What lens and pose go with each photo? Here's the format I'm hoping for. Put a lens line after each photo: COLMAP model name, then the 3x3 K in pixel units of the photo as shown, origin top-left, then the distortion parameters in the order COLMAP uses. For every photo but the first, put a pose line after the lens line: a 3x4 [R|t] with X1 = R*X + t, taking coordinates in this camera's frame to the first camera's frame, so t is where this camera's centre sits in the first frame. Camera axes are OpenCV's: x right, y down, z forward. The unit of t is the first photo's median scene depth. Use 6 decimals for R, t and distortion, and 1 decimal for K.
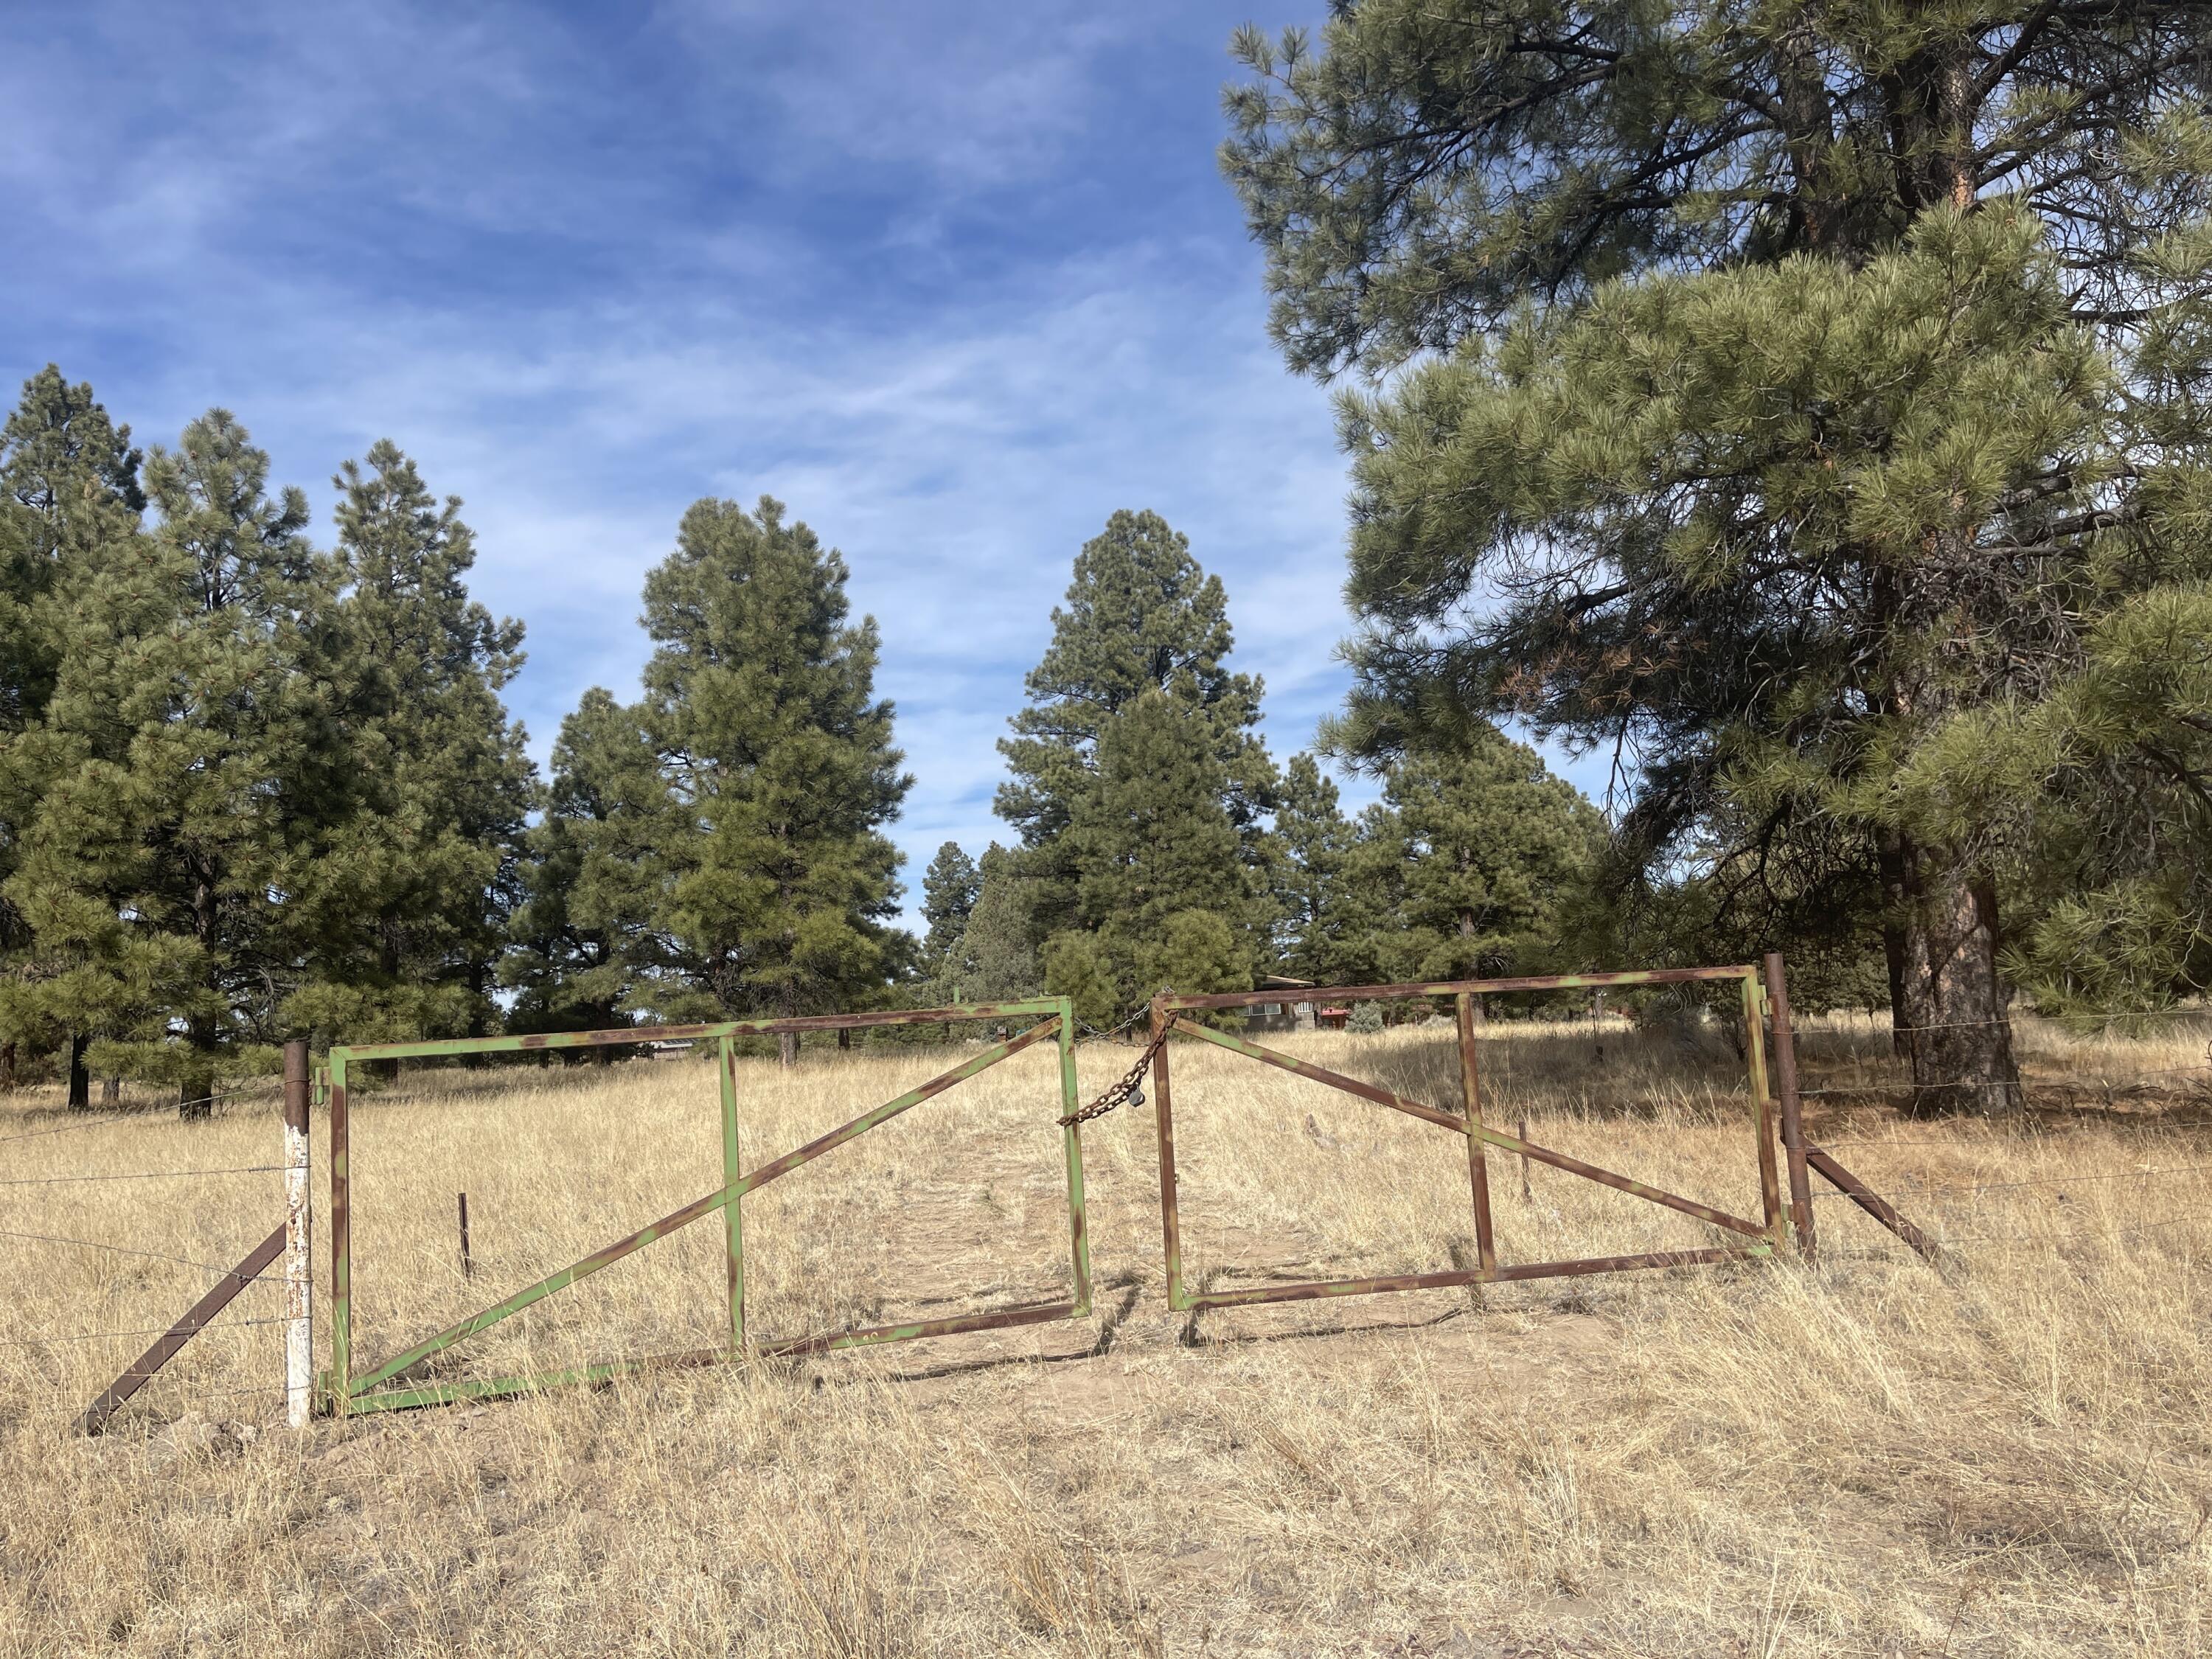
lens RADIAL K [[1667.5, 0, 1095.1], [0, 1667.5, 808.6], [0, 0, 1]] dist [0.068012, -0.084894]
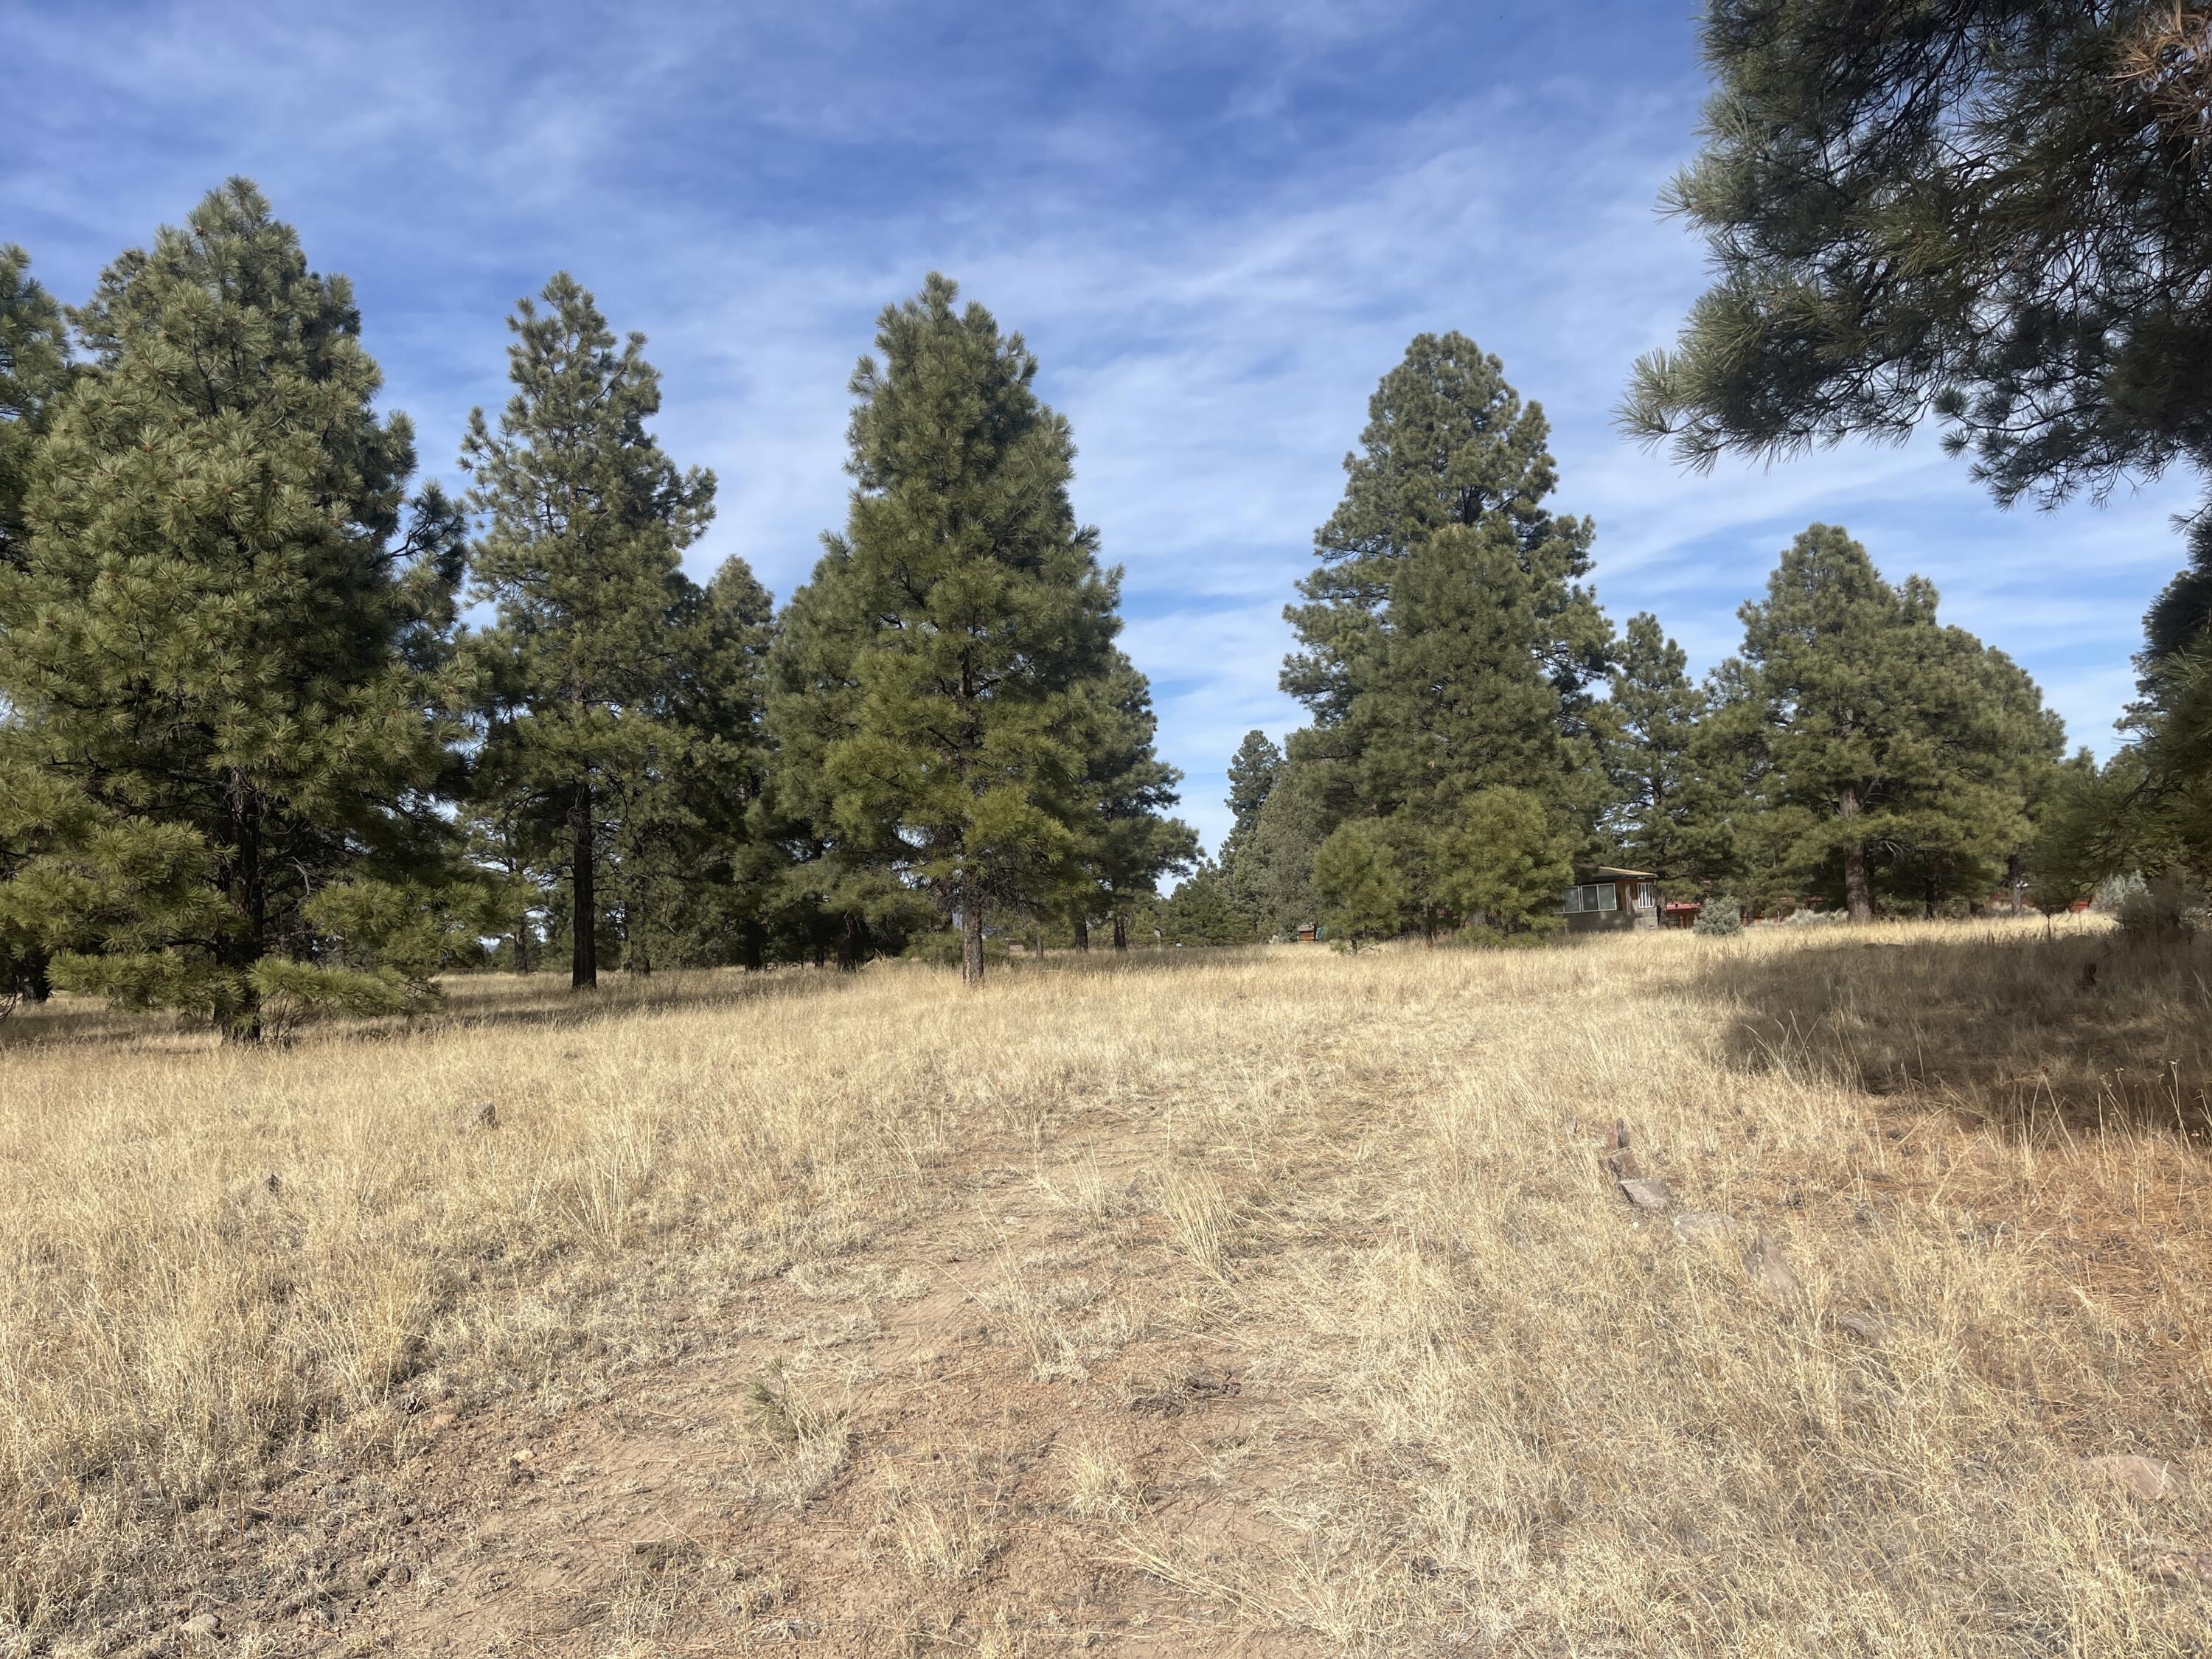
lens RADIAL K [[1667.5, 0, 1112.8], [0, 1667.5, 828.7], [0, 0, 1]] dist [0.068012, -0.084894]
pose [[0.982734, -0.012628, -0.184595, 0.025033], [0.026335, 0.997058, 0.071990, 0.017382], [0.183143, -0.075608, 0.980175, 0.159311]]
